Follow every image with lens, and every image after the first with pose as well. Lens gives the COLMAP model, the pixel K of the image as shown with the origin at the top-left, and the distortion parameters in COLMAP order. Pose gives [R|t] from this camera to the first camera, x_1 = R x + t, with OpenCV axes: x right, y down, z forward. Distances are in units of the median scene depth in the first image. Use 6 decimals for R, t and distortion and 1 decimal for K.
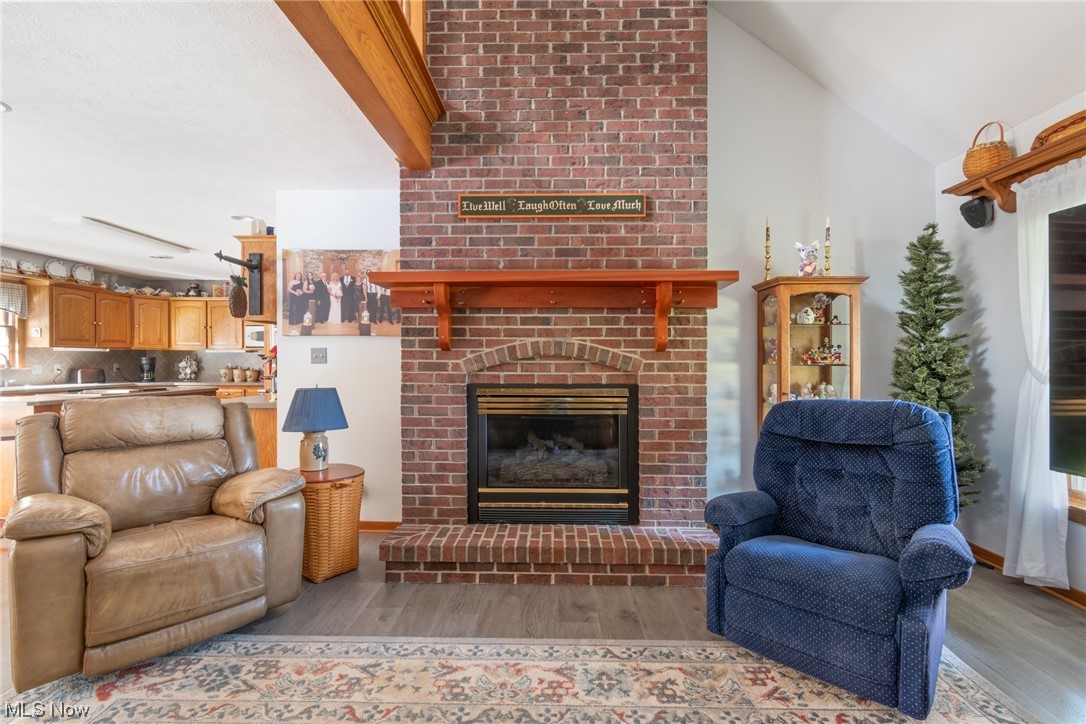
lens RADIAL K [[497.1, 0, 543.0], [0, 497.1, 362.0], [0, 0, 1]] dist [0.002848, 0.000109]
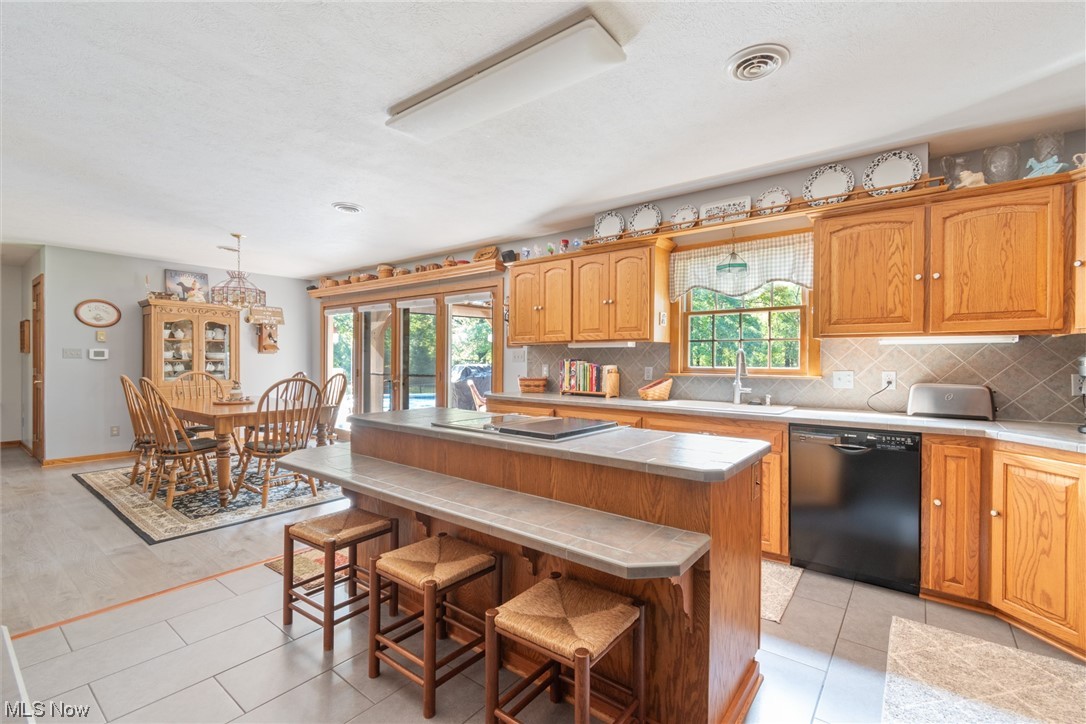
lens RADIAL K [[497.1, 0, 543.0], [0, 497.1, 362.0], [0, 0, 1]] dist [0.002848, 0.000109]
pose [[-0.595353, 0.002090, -0.803462, -0.785587], [-0.009612, 0.999907, 0.009724, -0.012696], [0.803407, 0.013512, -0.595277, 2.152193]]
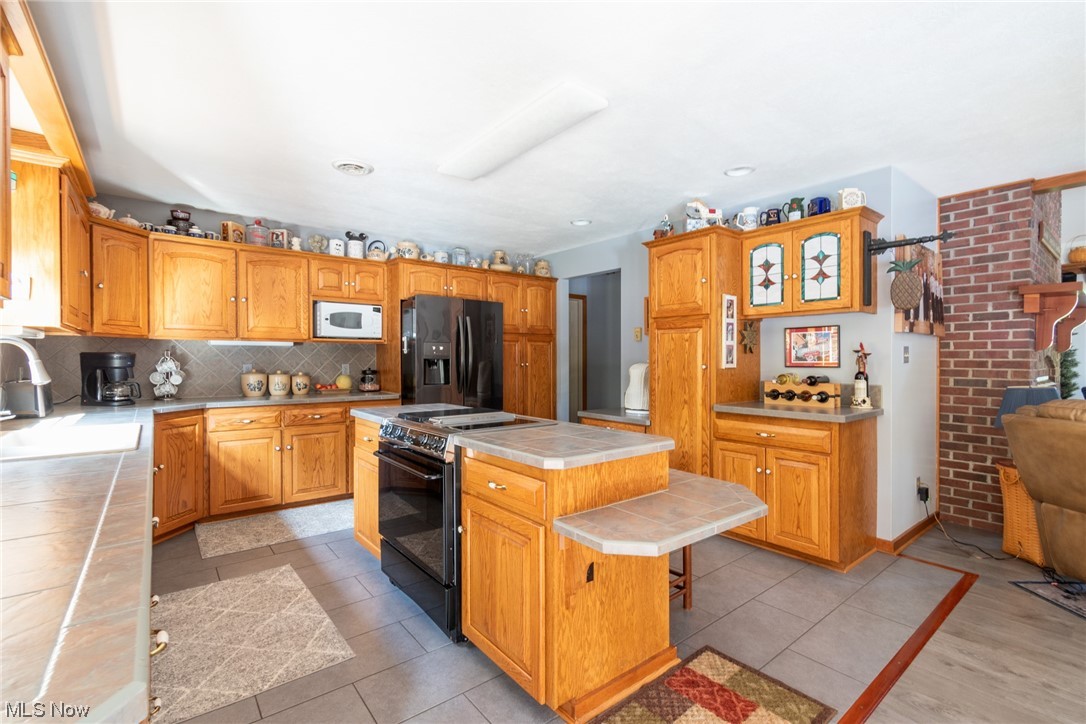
lens RADIAL K [[497.1, 0, 543.0], [0, 497.1, 362.0], [0, 0, 1]] dist [0.002848, 0.000109]
pose [[0.765362, -0.004765, 0.643583, -1.883551], [-0.000604, 0.999967, 0.008123, -0.012182], [-0.643600, -0.006606, 0.765333, 0.907758]]
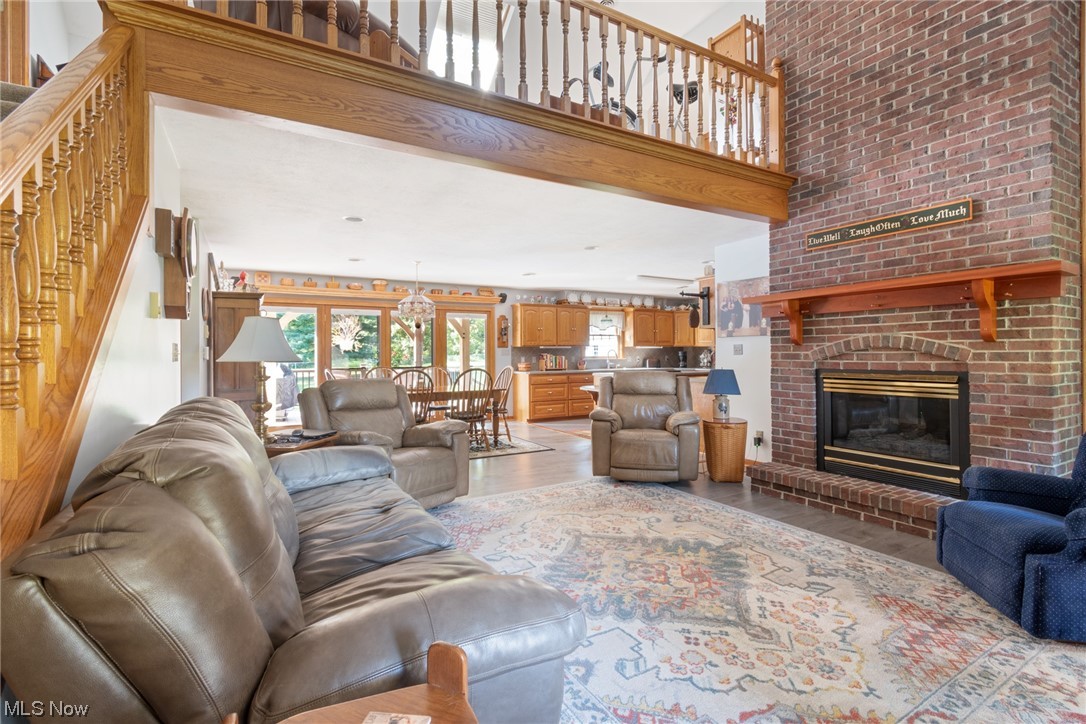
lens RADIAL K [[497.1, 0, 543.0], [0, 497.1, 362.0], [0, 0, 1]] dist [0.002848, 0.000109]
pose [[0.531123, 0.008122, -0.847256, 0.629370], [0.004279, 0.999916, 0.012268, 0.004805], [0.847284, -0.010142, 0.531043, -0.383245]]
